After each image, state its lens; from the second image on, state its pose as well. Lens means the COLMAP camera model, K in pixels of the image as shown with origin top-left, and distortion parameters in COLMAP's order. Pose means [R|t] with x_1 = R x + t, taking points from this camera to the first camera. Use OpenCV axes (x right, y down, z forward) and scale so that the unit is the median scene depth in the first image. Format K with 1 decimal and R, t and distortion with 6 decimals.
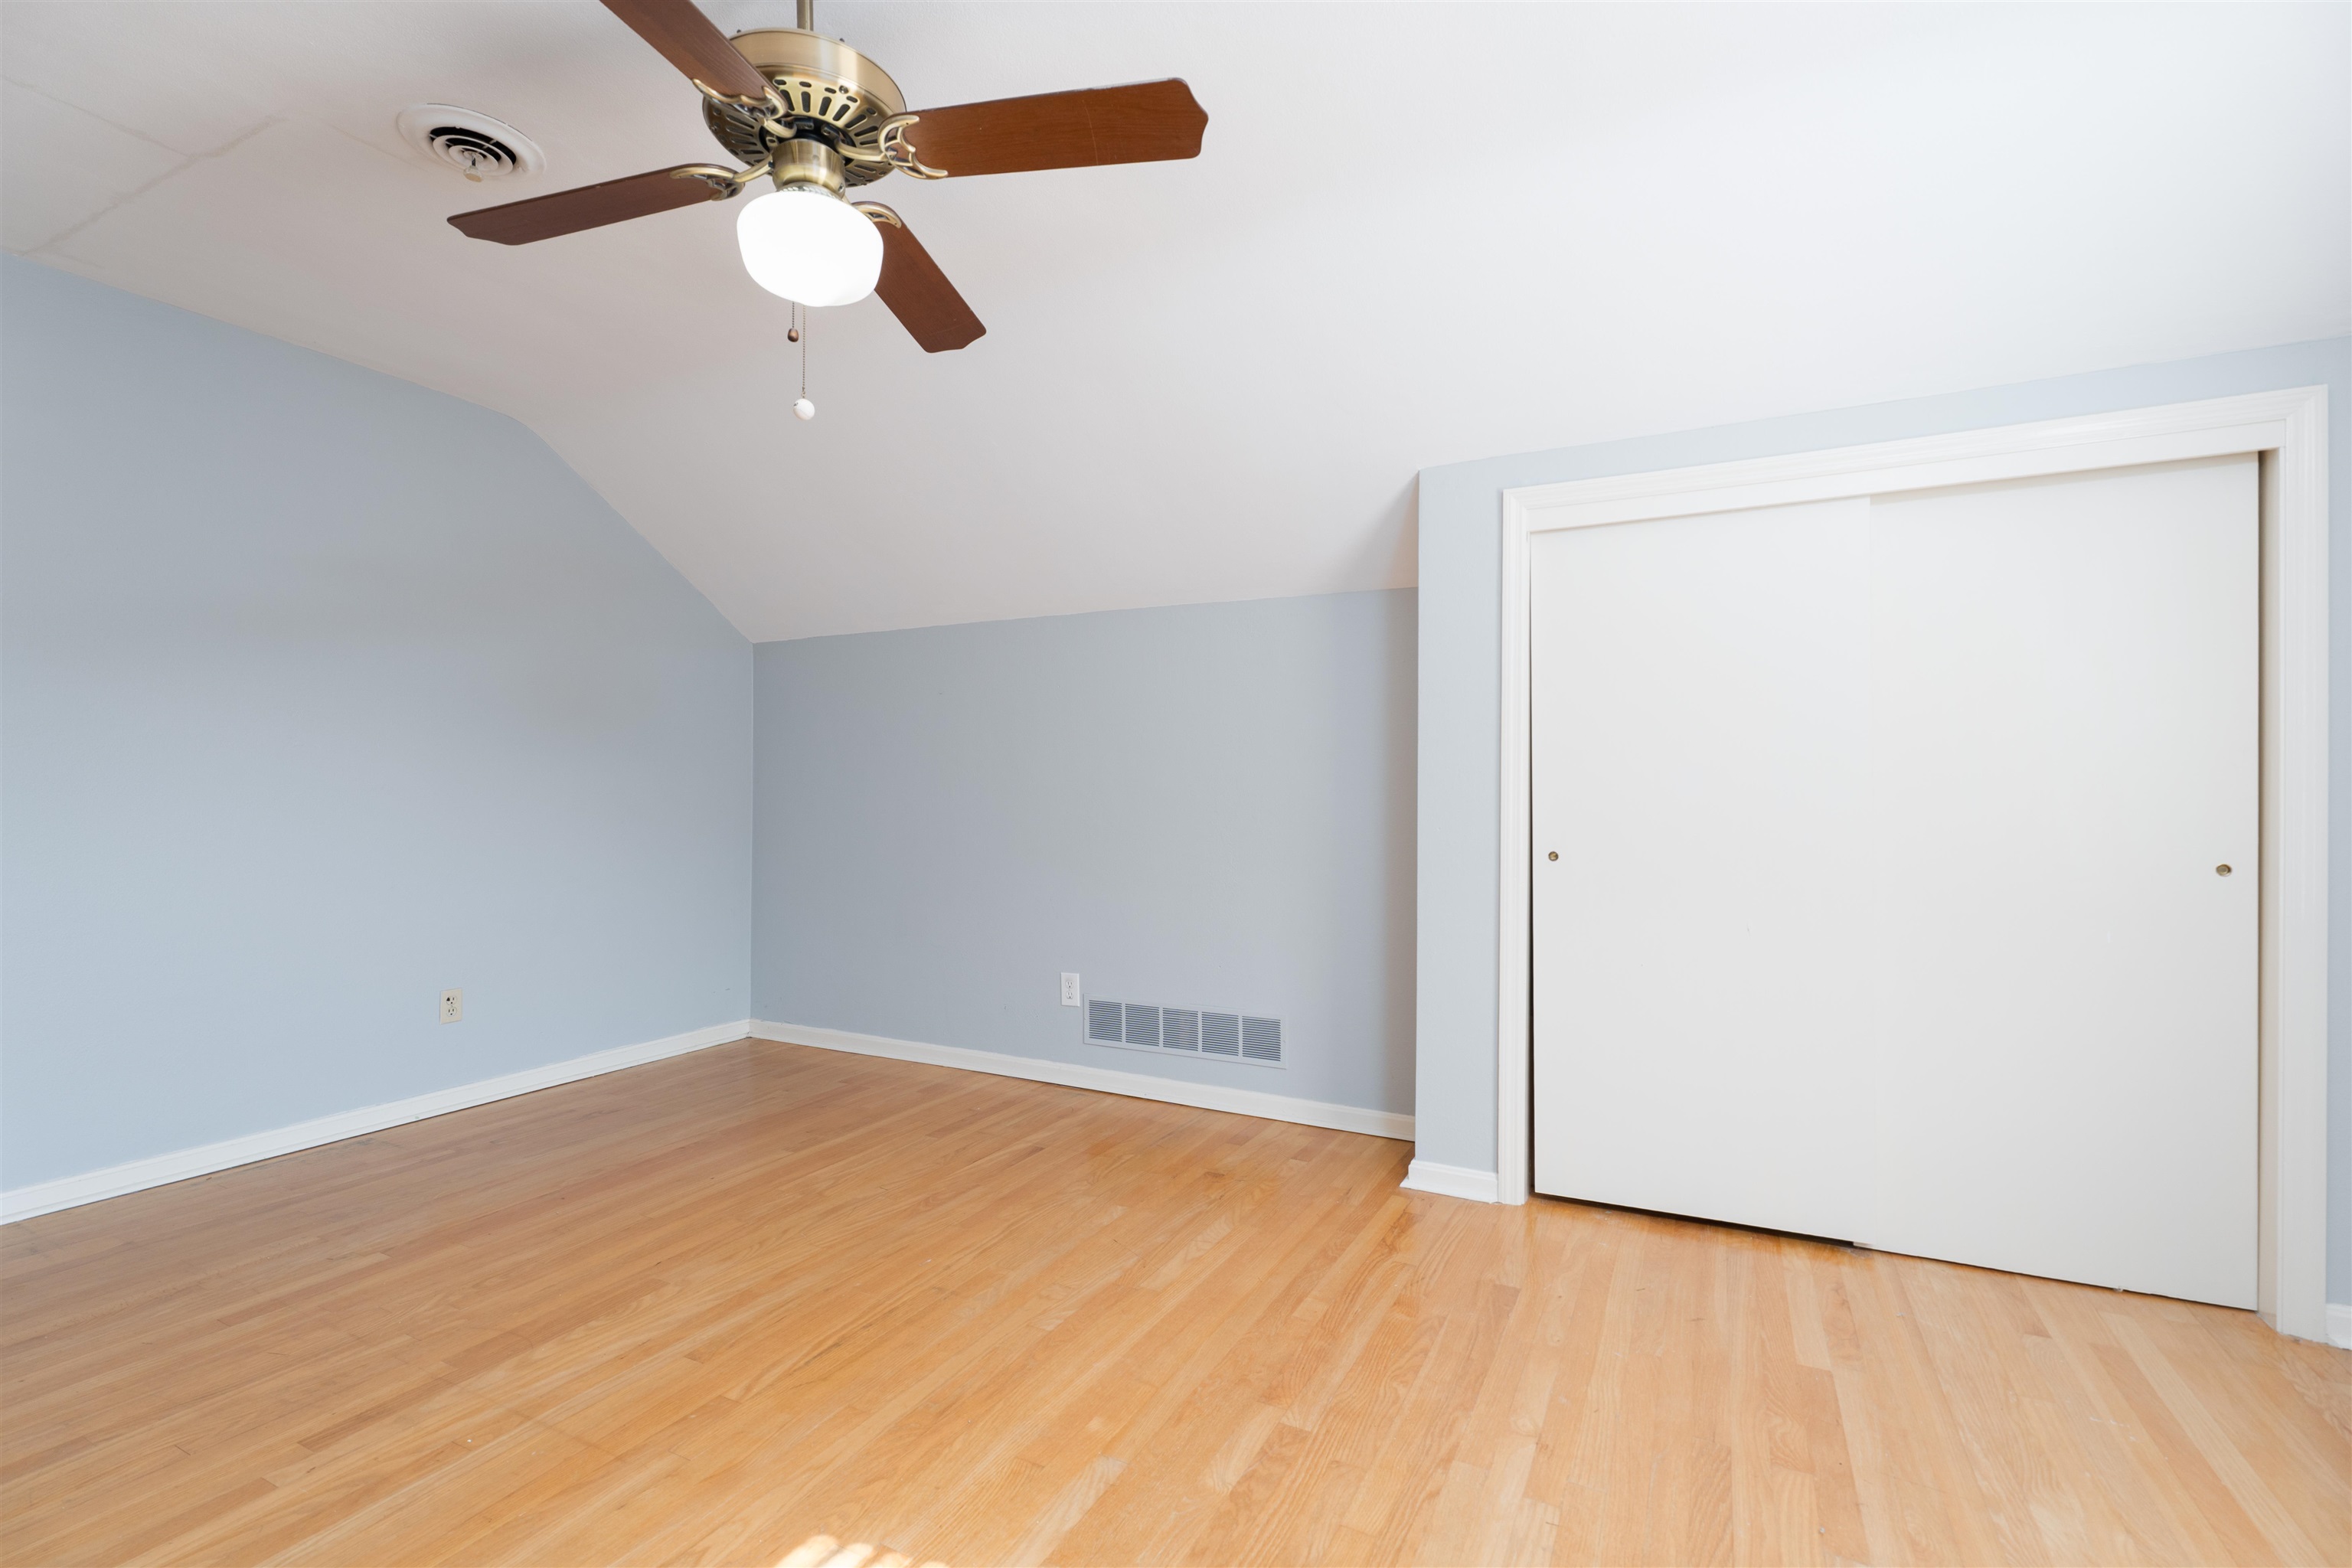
lens RADIAL K [[1033.9, 0, 1170.0], [0, 1033.9, 788.6], [0, 0, 1]] dist [0.001585, 0.000588]
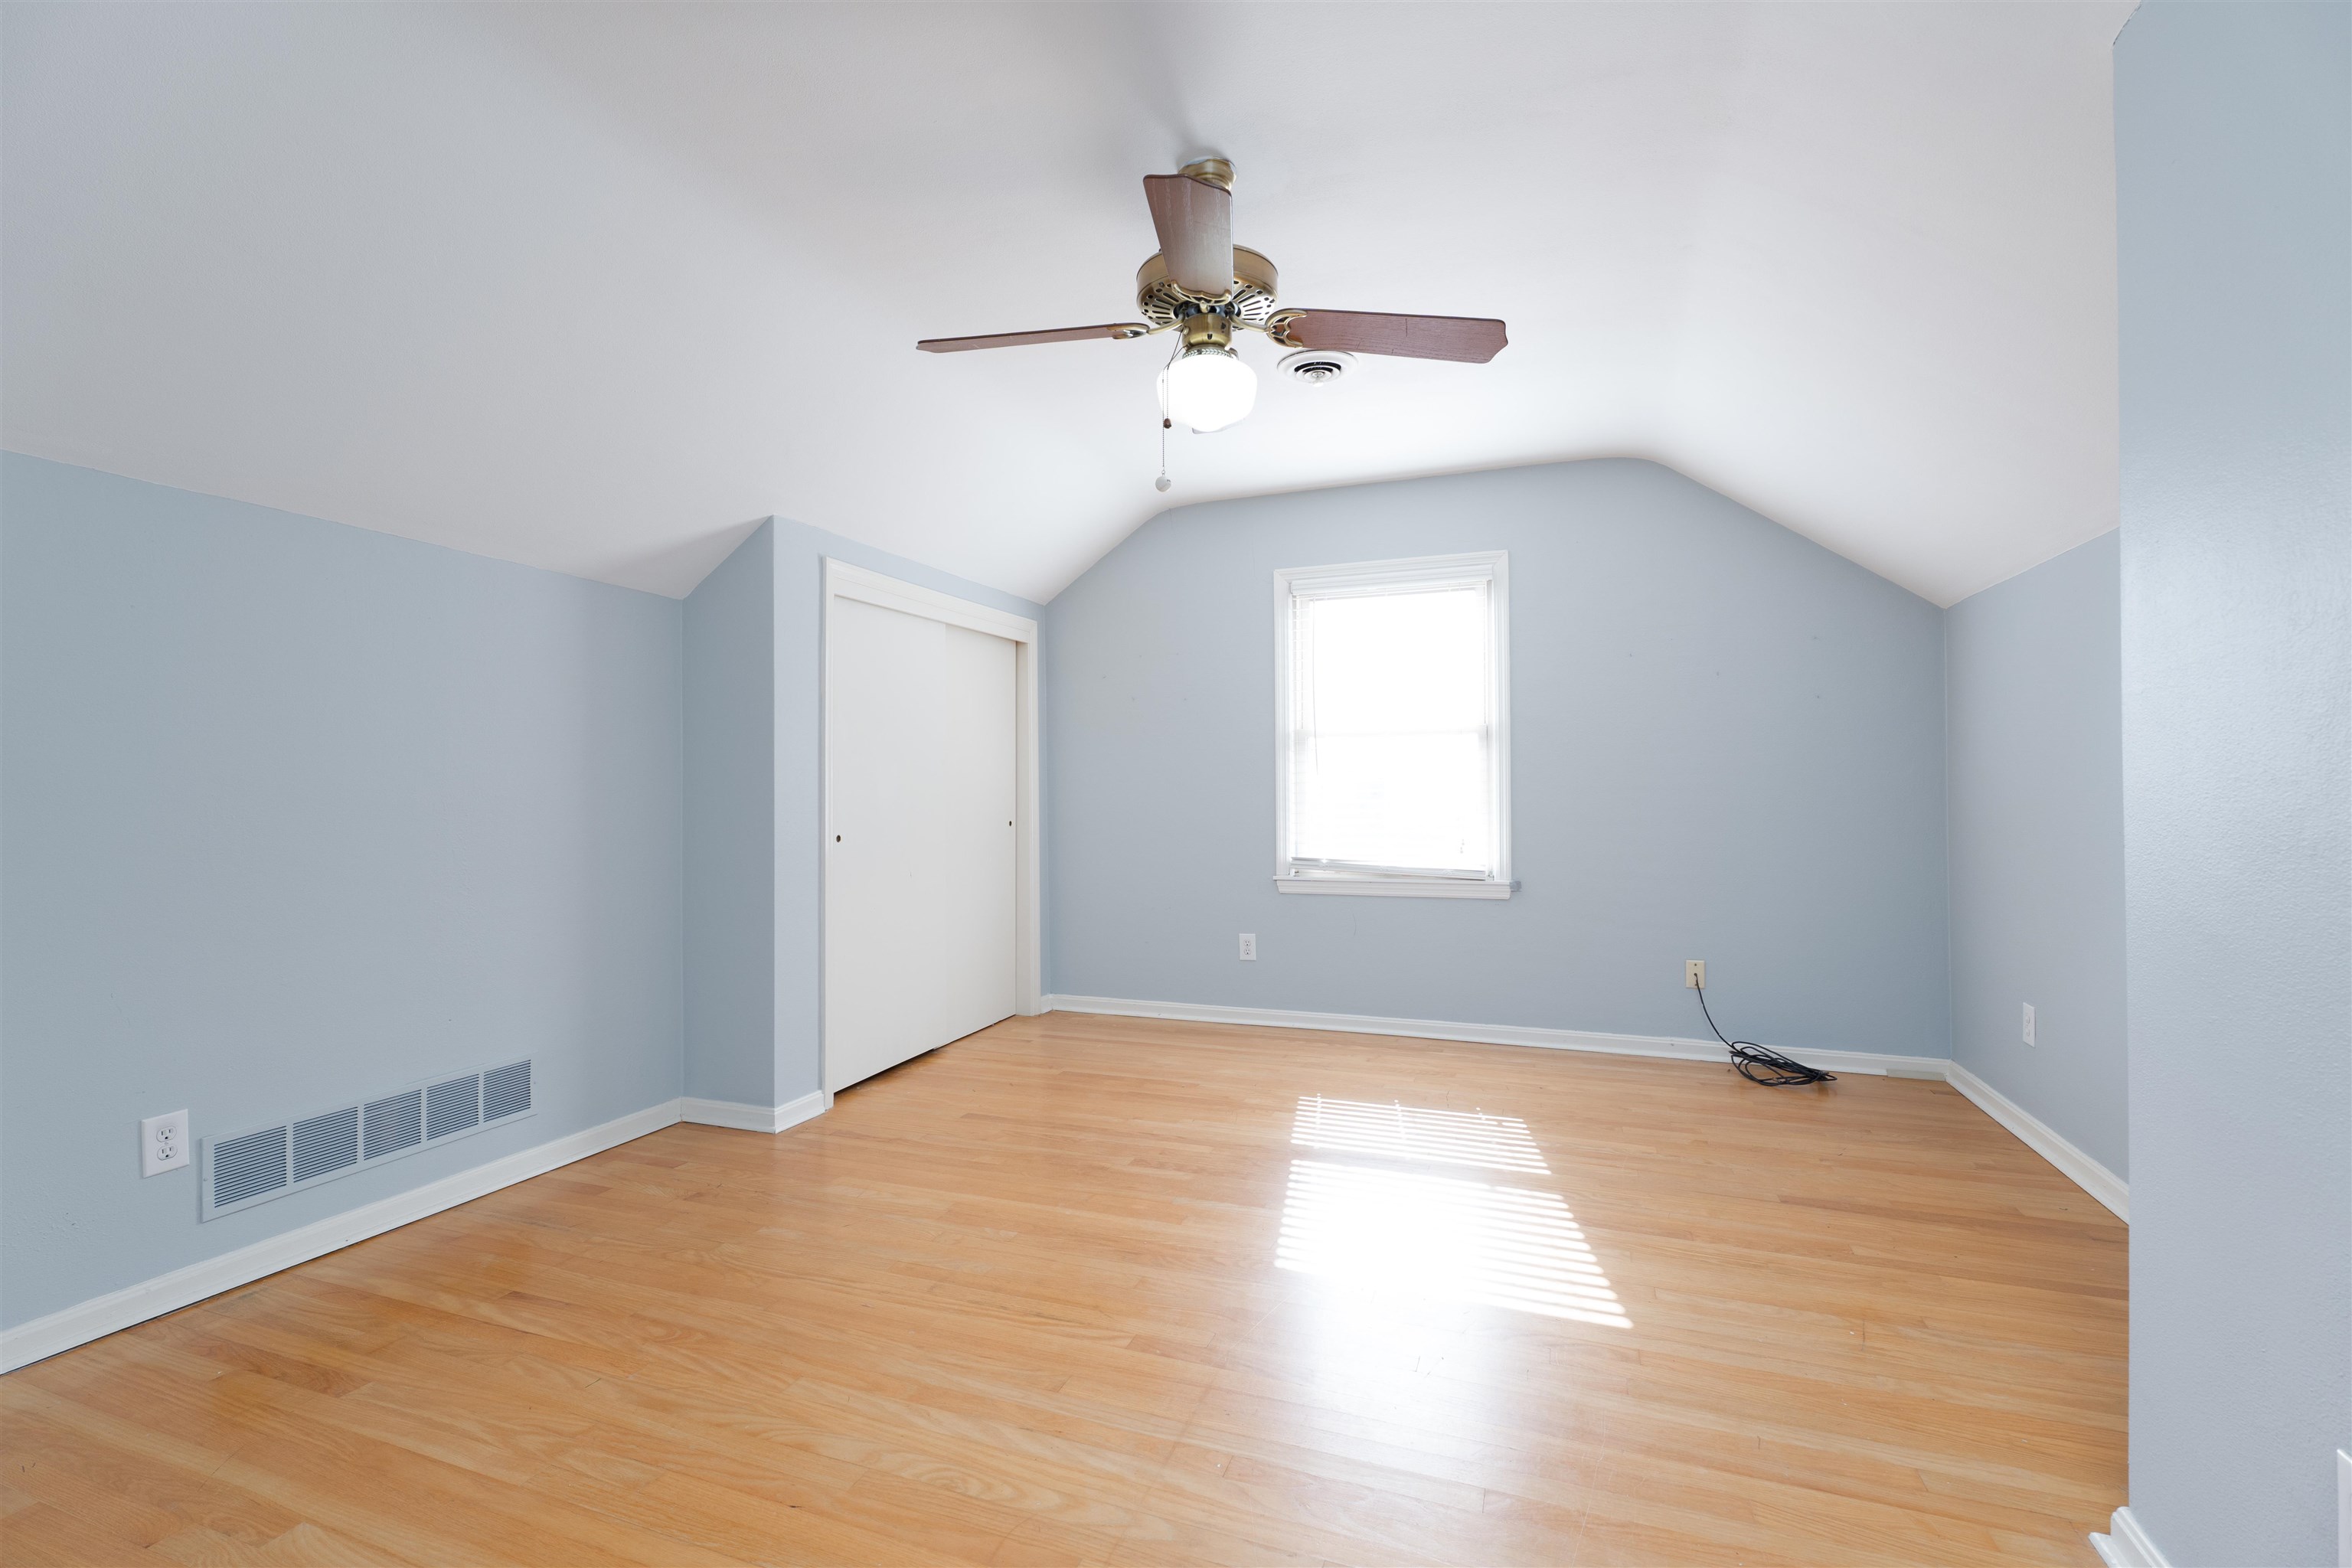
lens RADIAL K [[1063.6, 0, 1171.0], [0, 1063.6, 782.1], [0, 0, 1]] dist [0.002465, 0.000953]
pose [[-0.119463, 0.001645, 0.992837, -1.030904], [-0.002779, 0.999994, -0.001991, -0.006120], [-0.992835, -0.002997, -0.119457, 0.720860]]
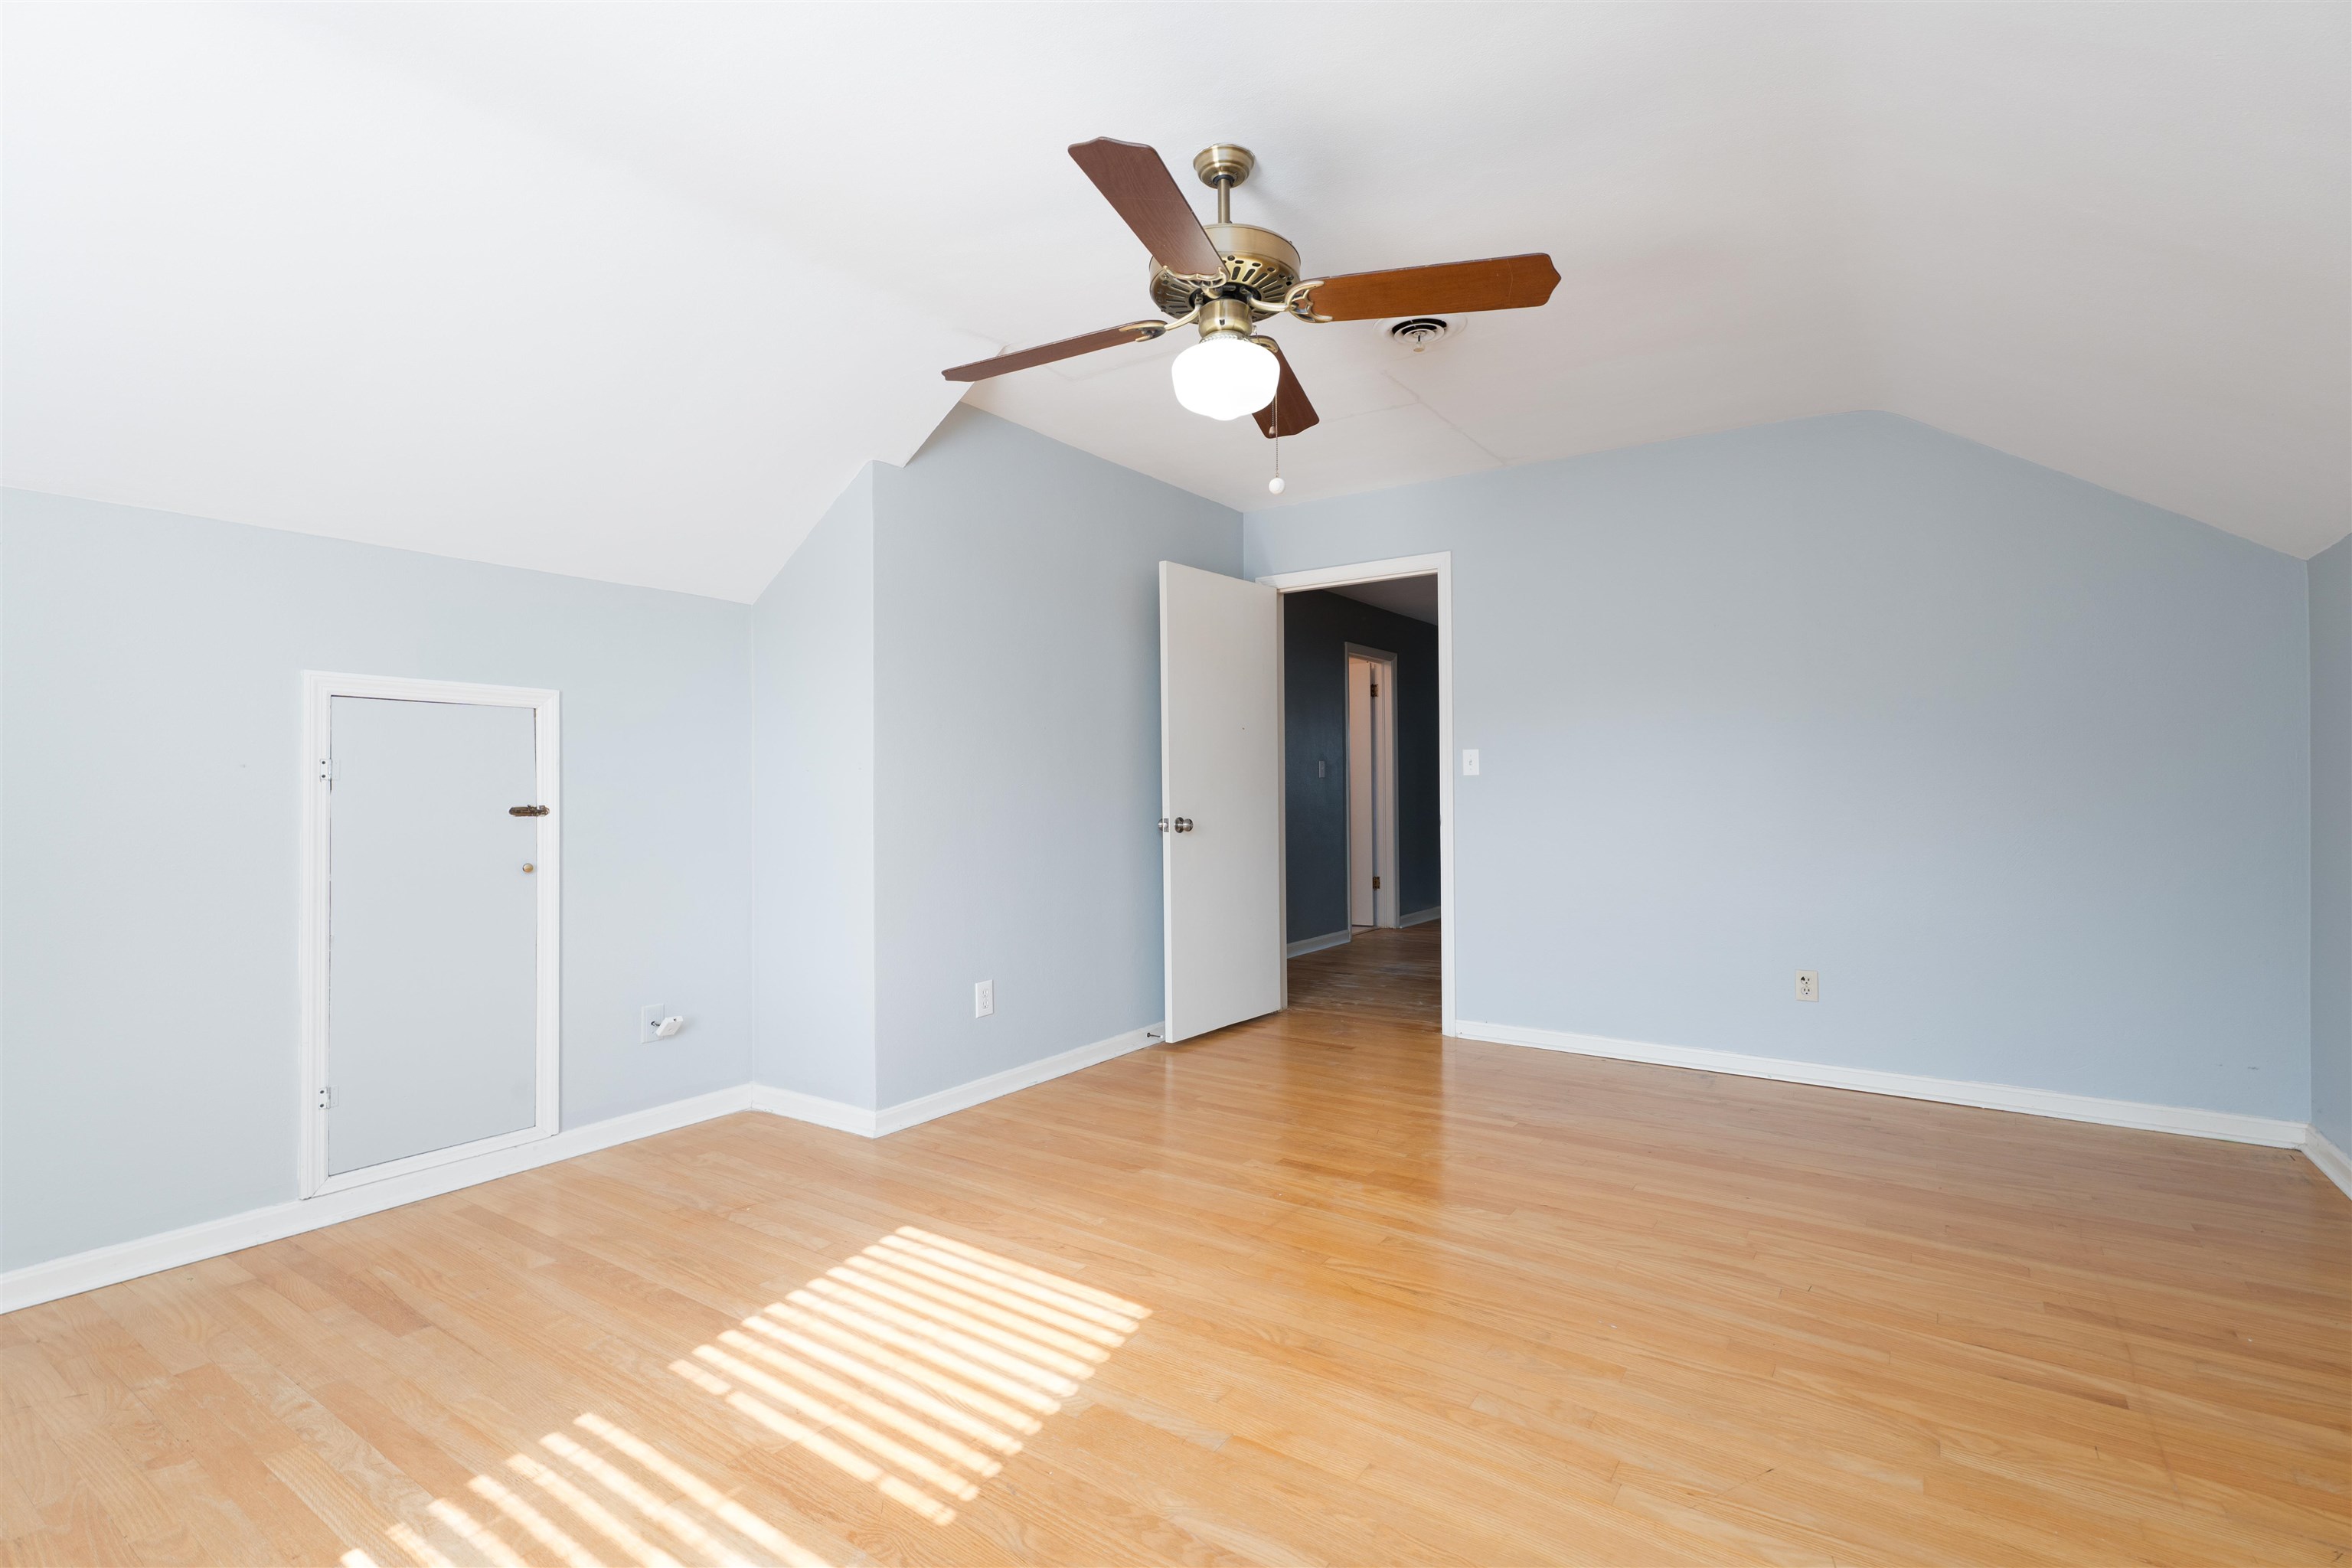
lens RADIAL K [[1063.6, 0, 1171.0], [0, 1063.6, 782.1], [0, 0, 1]] dist [0.002465, 0.000953]
pose [[-0.128413, -0.009581, -0.991674, 0.576100], [0.012607, 0.999857, -0.011292, 0.017123], [0.991641, -0.013952, -0.128274, 0.649996]]
